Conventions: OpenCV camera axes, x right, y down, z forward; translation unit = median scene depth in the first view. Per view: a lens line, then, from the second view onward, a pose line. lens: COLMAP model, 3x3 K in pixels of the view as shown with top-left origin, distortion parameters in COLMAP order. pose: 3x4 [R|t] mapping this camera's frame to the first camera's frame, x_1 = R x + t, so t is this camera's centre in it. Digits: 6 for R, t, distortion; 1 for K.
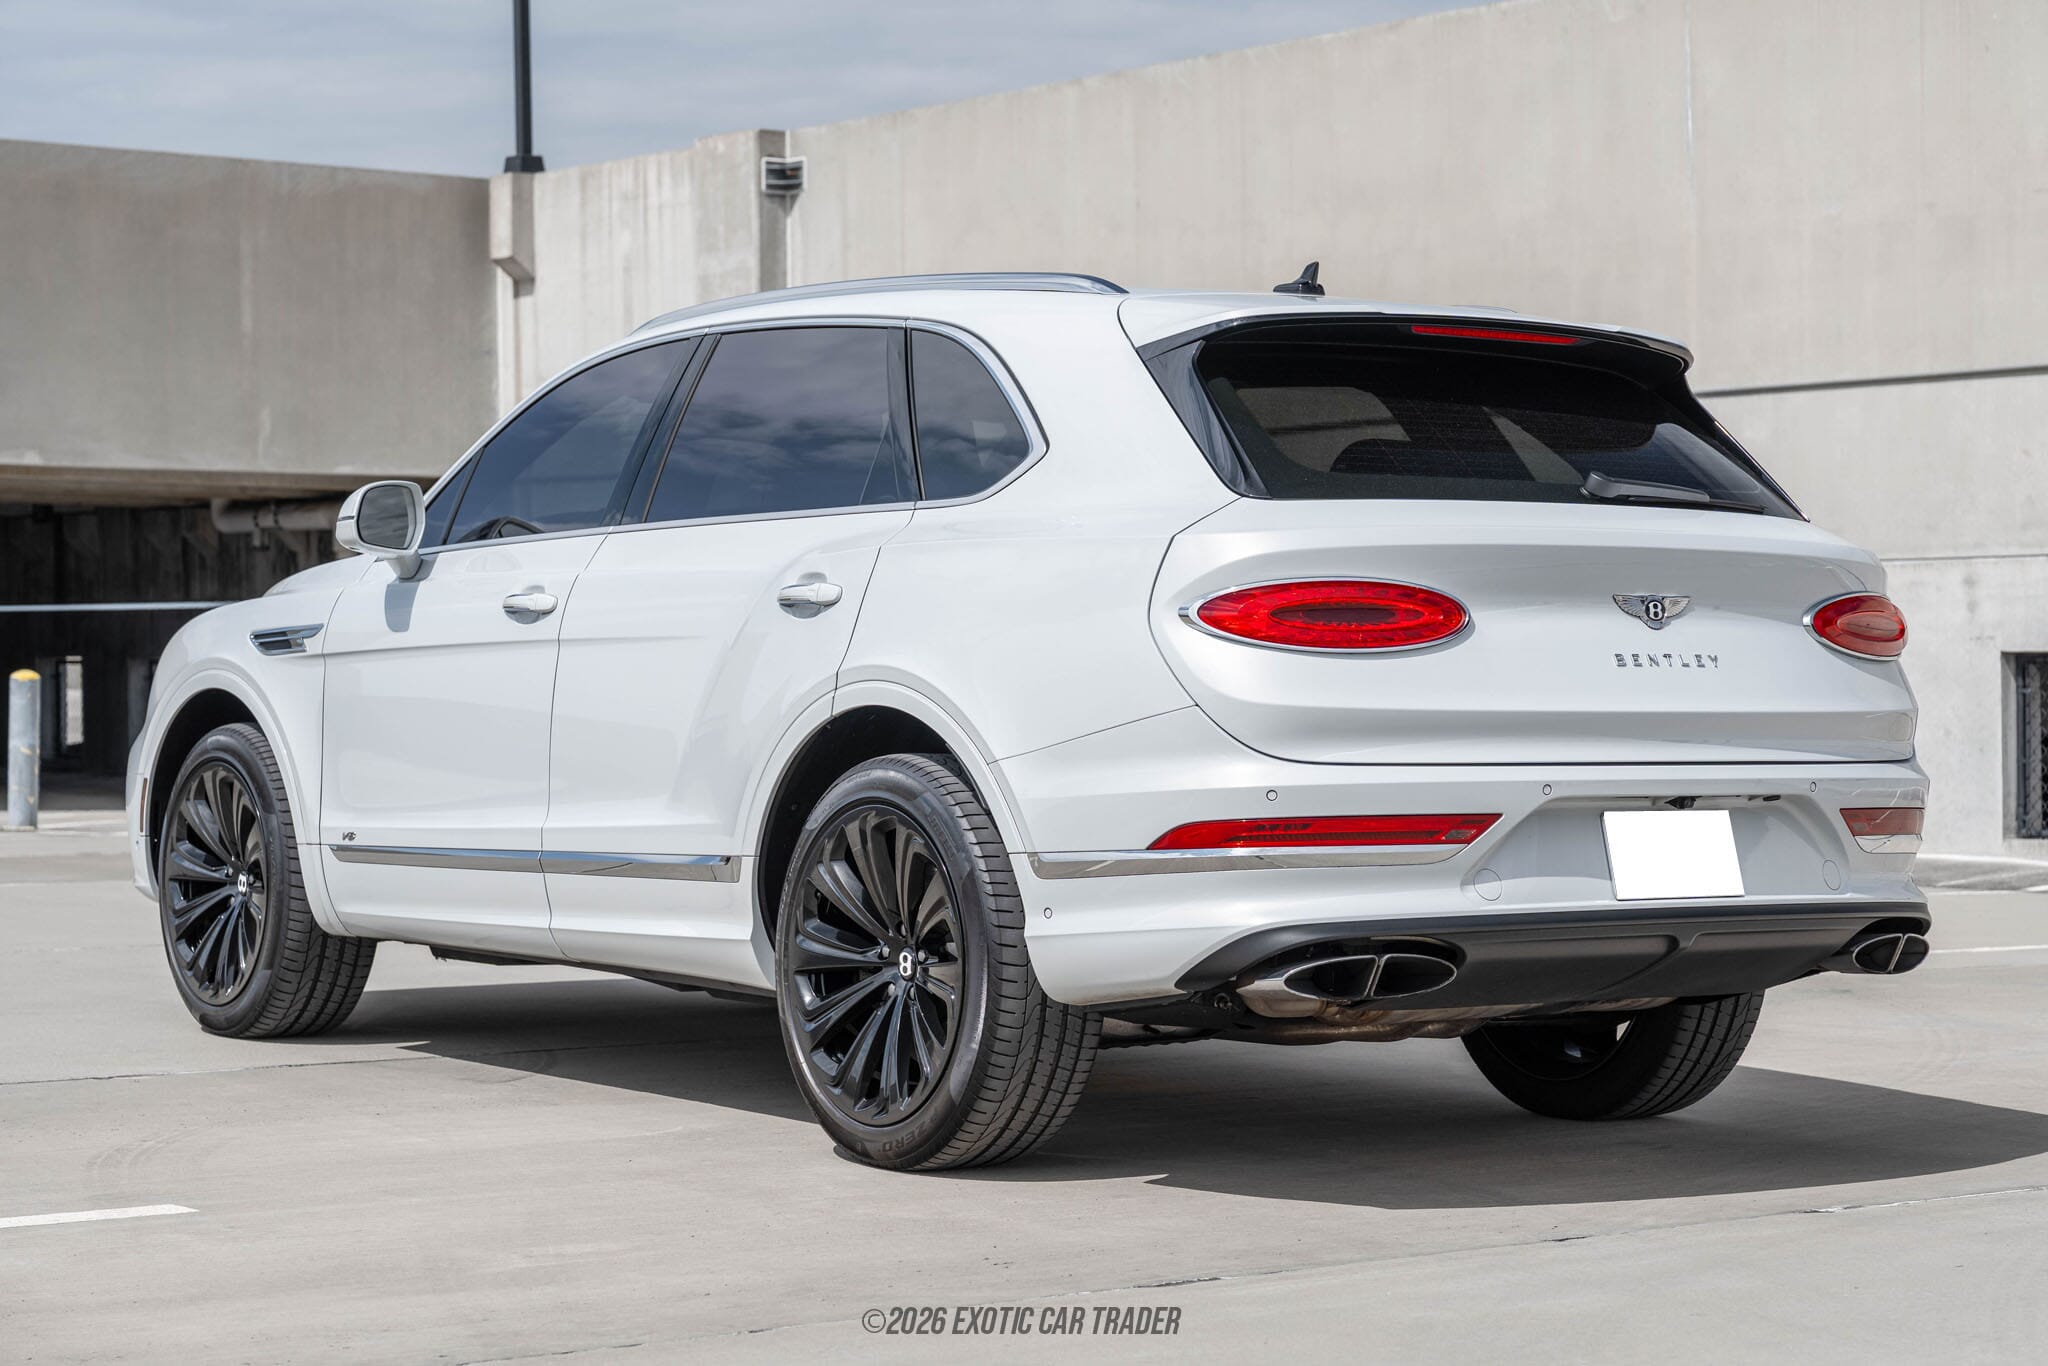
lens RADIAL K [[4080.9, 0, 1024.0], [0, 4080.9, 683.0], [0, 0, 1]] dist [0.254047, -0.056557]
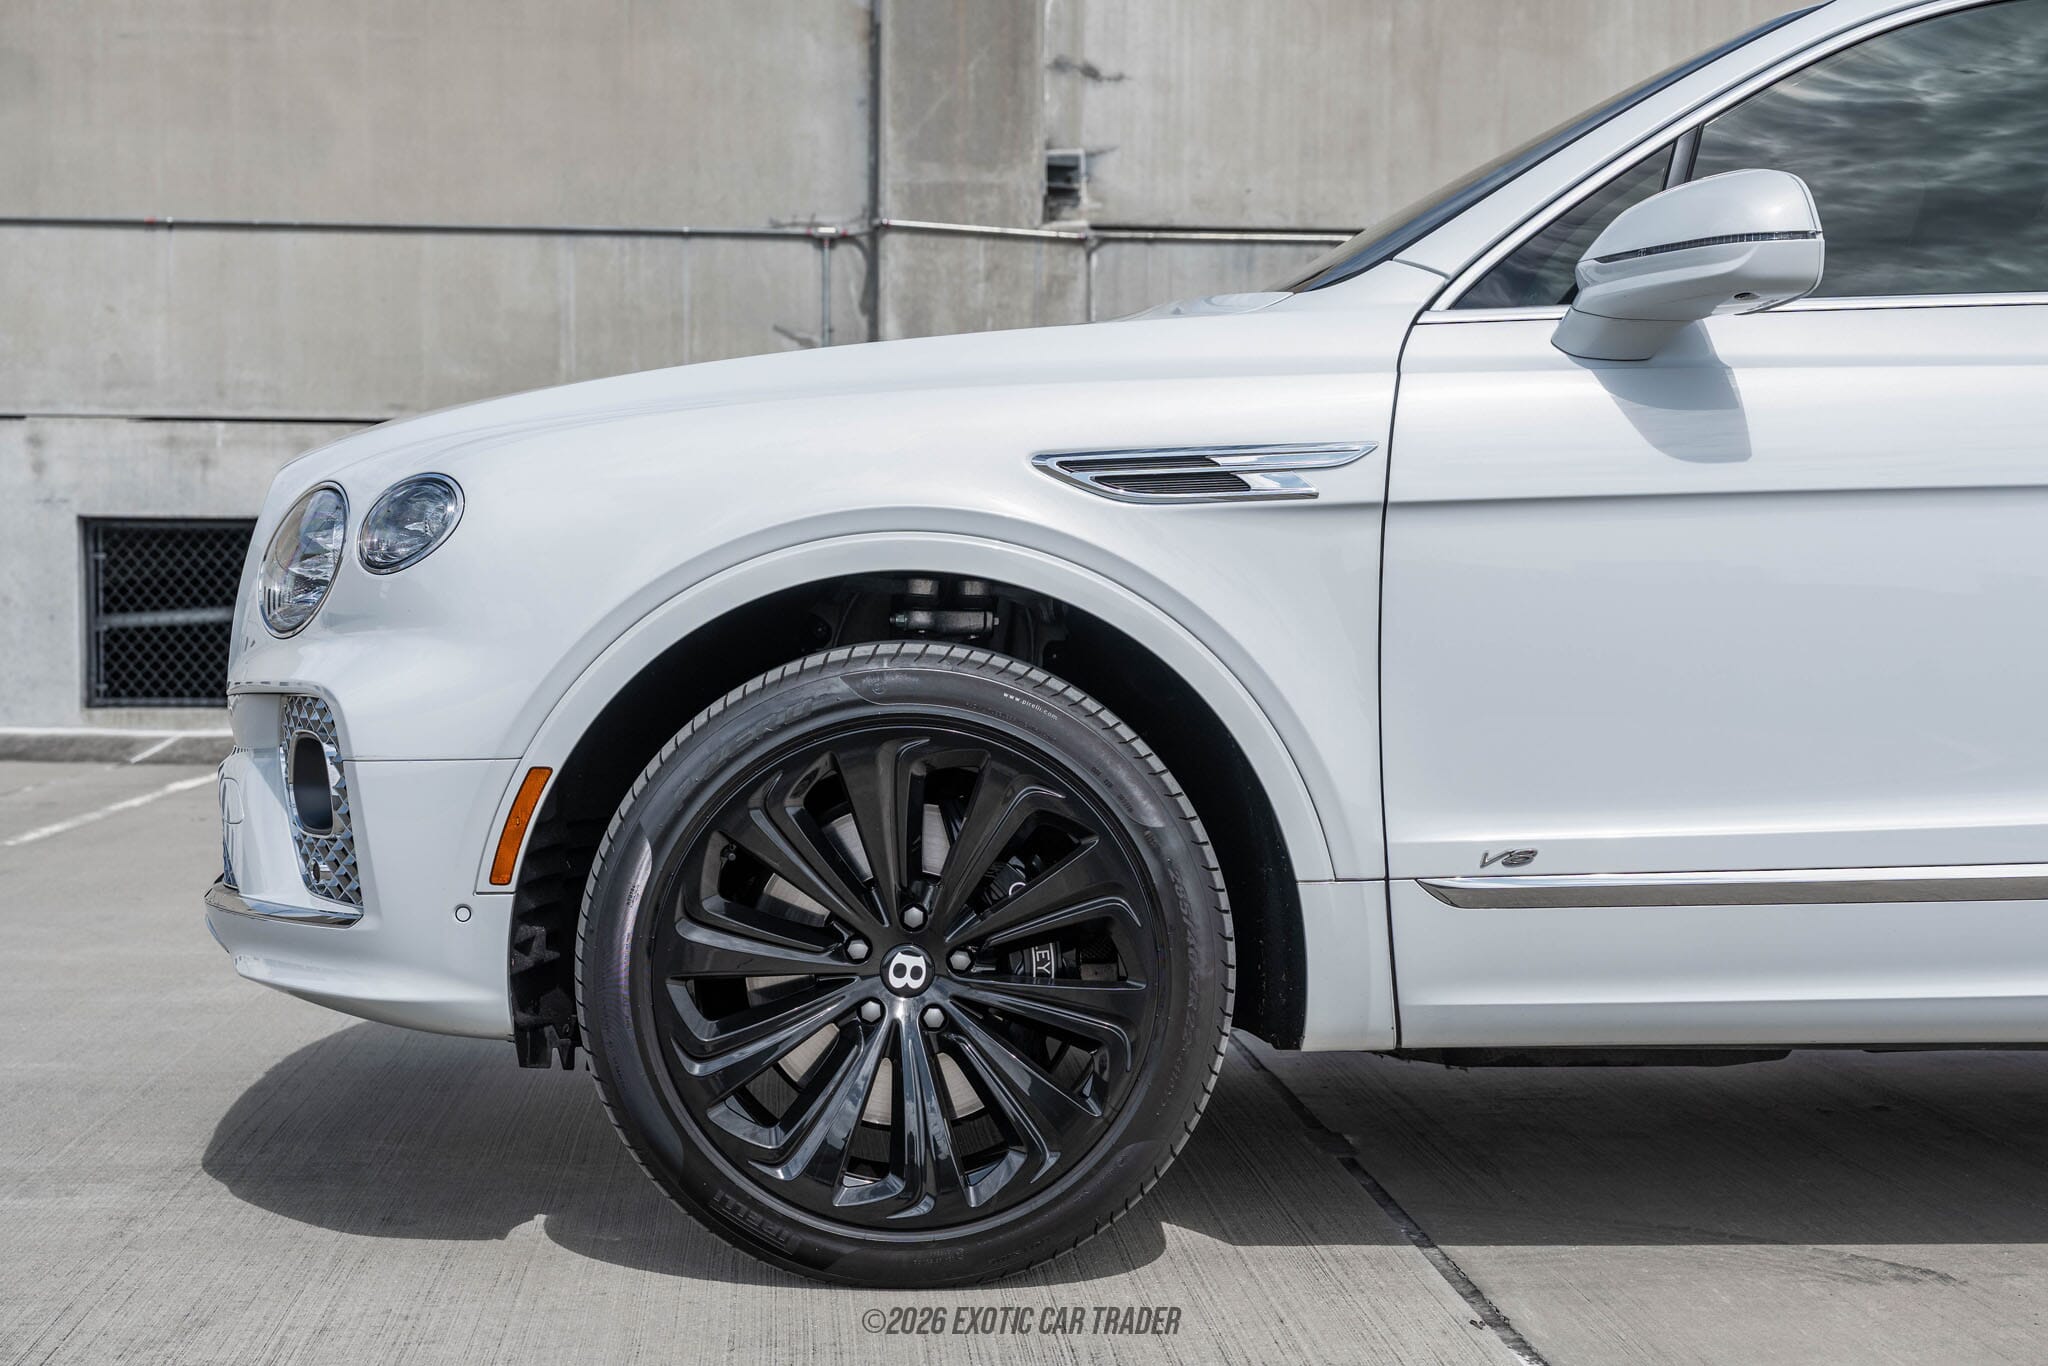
lens RADIAL K [[3033.2, 0, 1024.9], [0, 3033.2, 752.3], [0, 0, 1]] dist [0.028645, 0.065822]
pose [[0.491171, -0.060194, 0.868981, -0.597061], [0.000315, 0.997622, 0.068927, -0.002811], [-0.871063, -0.033581, 0.490022, 0.995734]]
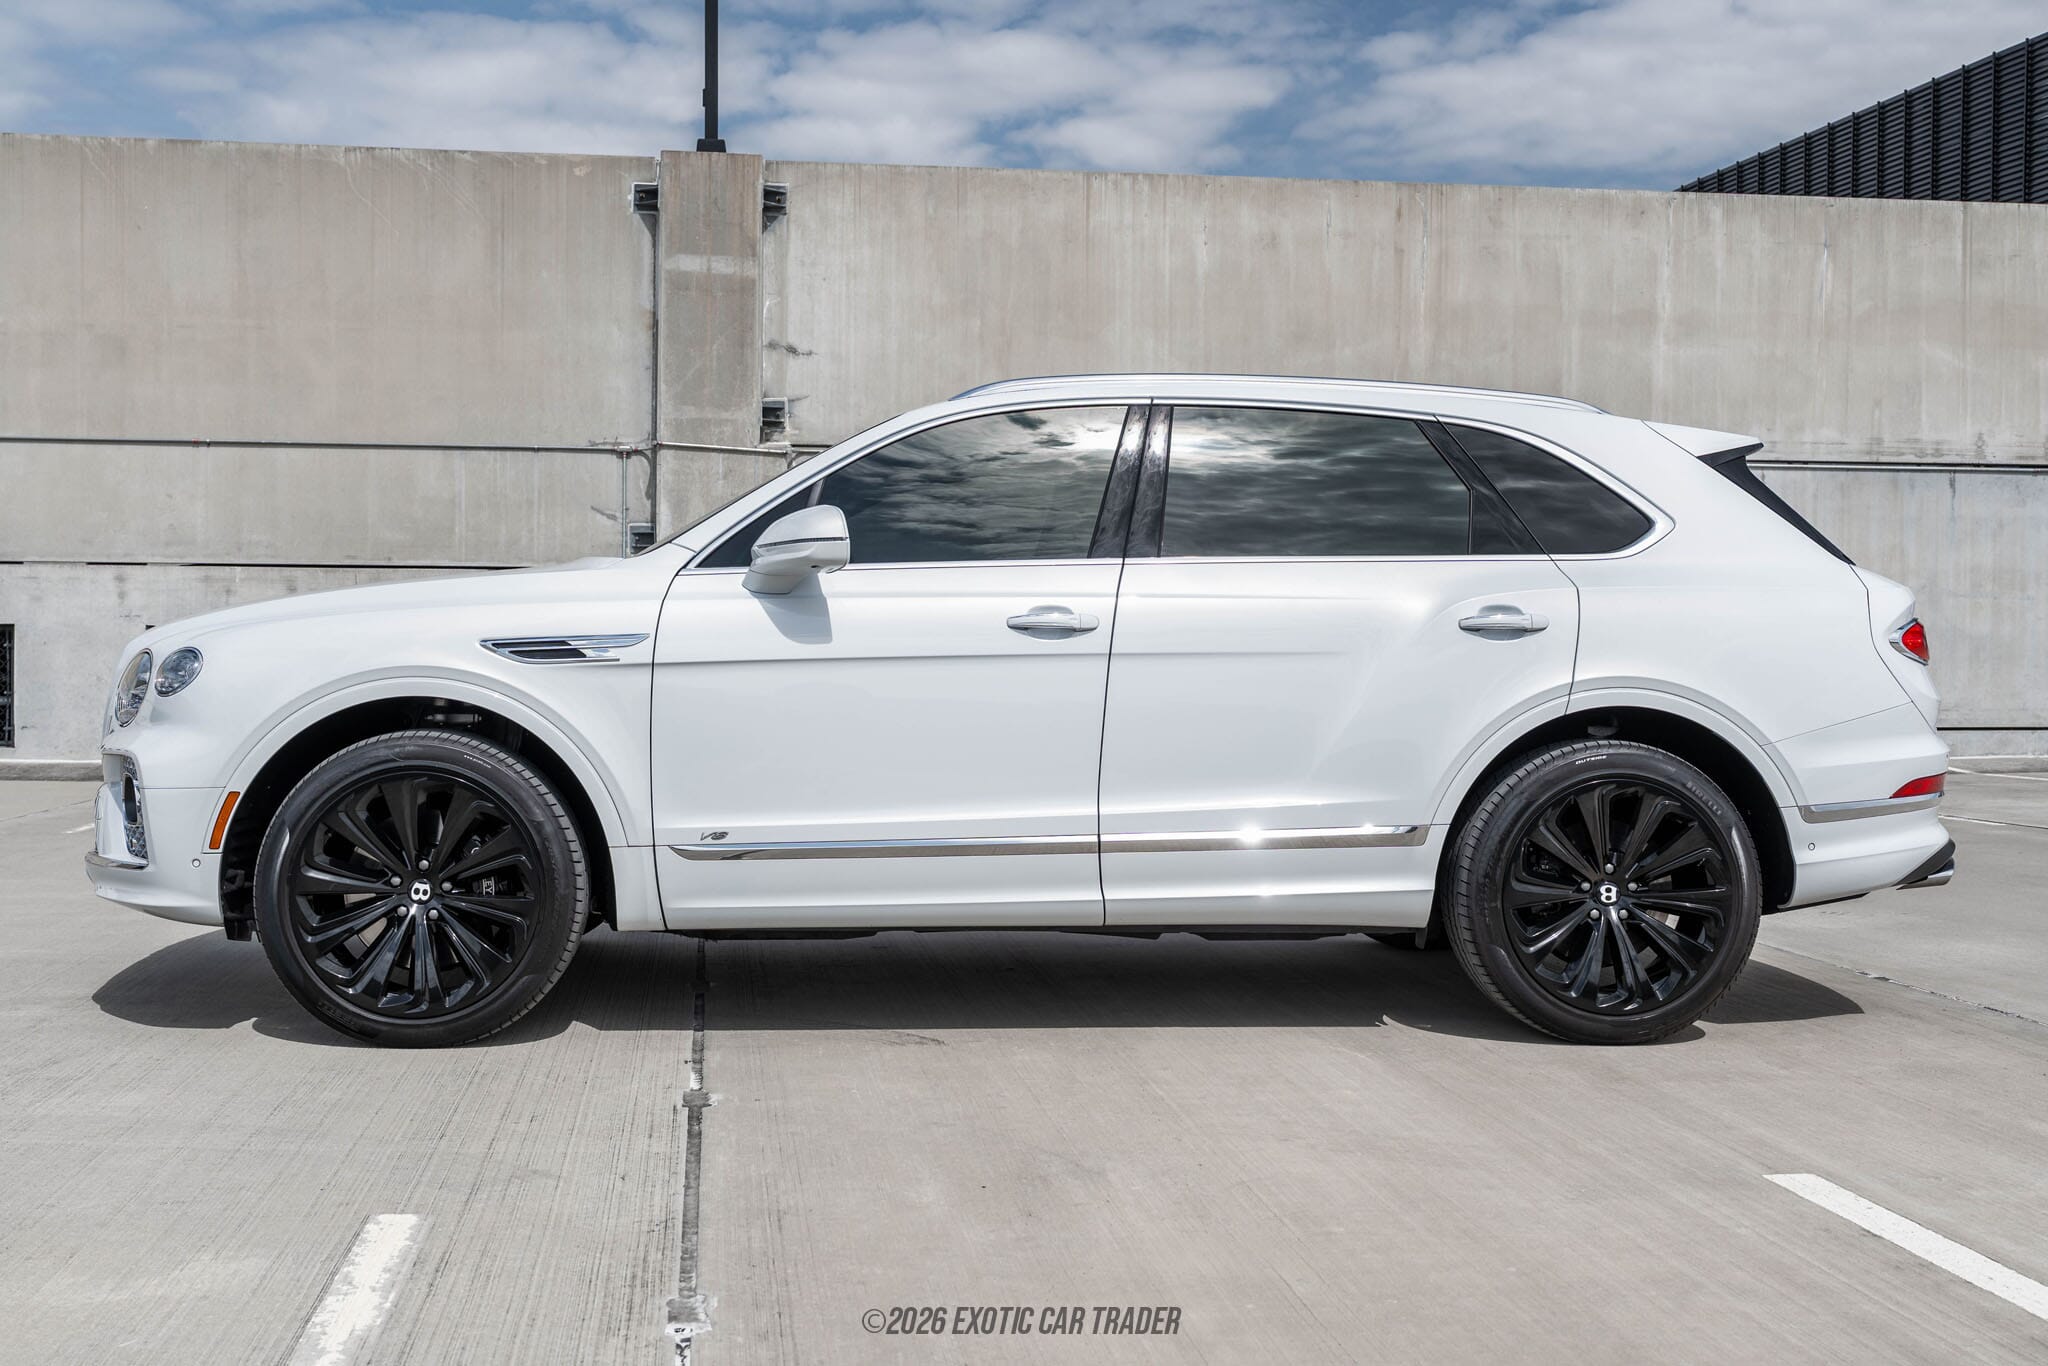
lens RADIAL K [[2150.0, 0, 953.3], [0, 2150.0, 656.3], [0, 0, 1]] dist [0.015739, 0.021130]
pose [[0.467898, -0.013820, 0.883675, -0.710983], [-0.001507, 0.999864, 0.016435, -0.020794], [-0.883781, -0.009021, 0.467813, 0.792044]]
